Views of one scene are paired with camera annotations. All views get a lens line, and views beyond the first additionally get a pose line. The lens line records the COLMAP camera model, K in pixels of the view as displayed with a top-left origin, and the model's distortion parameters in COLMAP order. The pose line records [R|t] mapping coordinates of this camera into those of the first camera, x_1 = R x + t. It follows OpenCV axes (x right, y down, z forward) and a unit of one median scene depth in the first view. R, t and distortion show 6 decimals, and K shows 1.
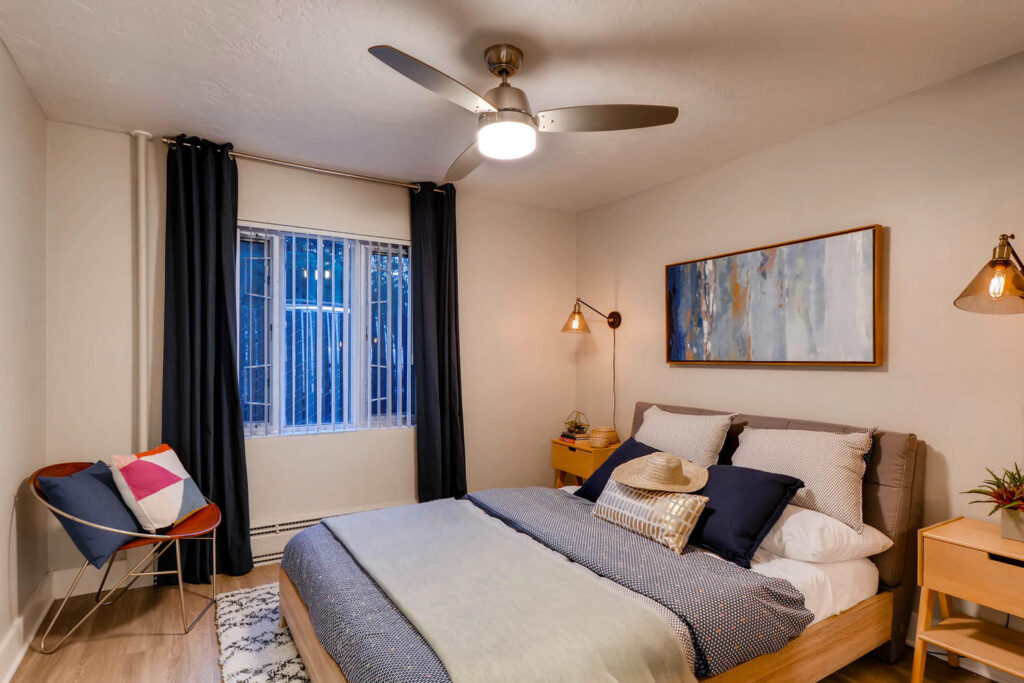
lens RADIAL K [[516.8, 0, 514.8], [0, 516.8, 347.4], [0, 0, 1]] dist [0.010467, -0.009662]
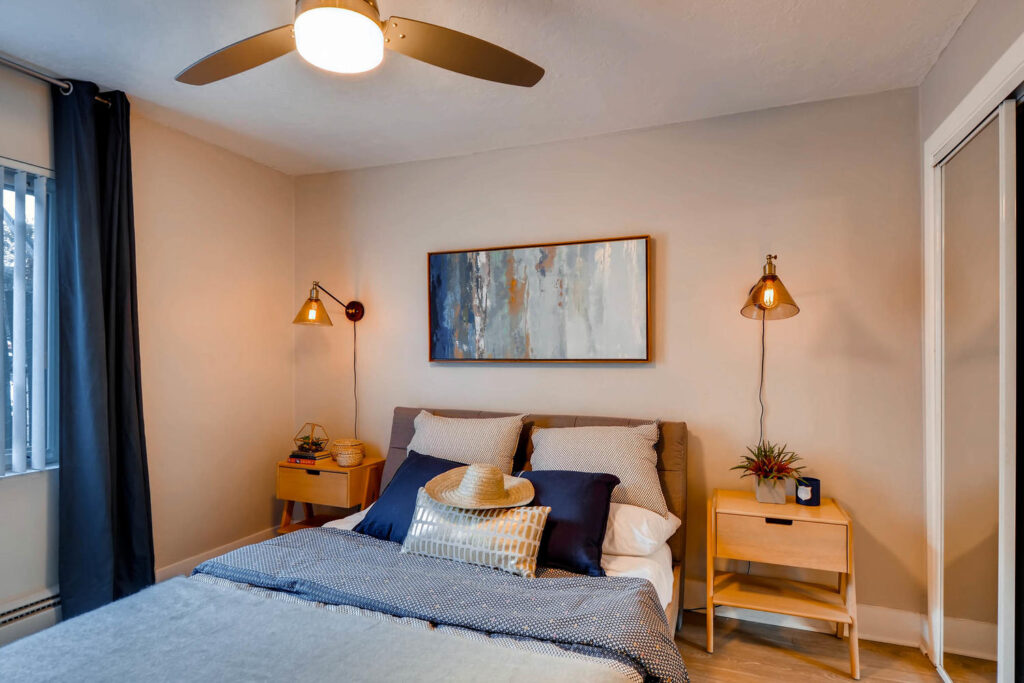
lens RADIAL K [[546.7, 0, 512.0], [0, 546.7, 341.5], [0, 0, 1]] dist [0.002787, -0.000988]
pose [[0.803438, 0.010430, 0.595298, -0.179124], [-0.008074, 0.999945, -0.006623, 0.000162], [-0.595334, 0.000515, 0.803478, 0.182337]]
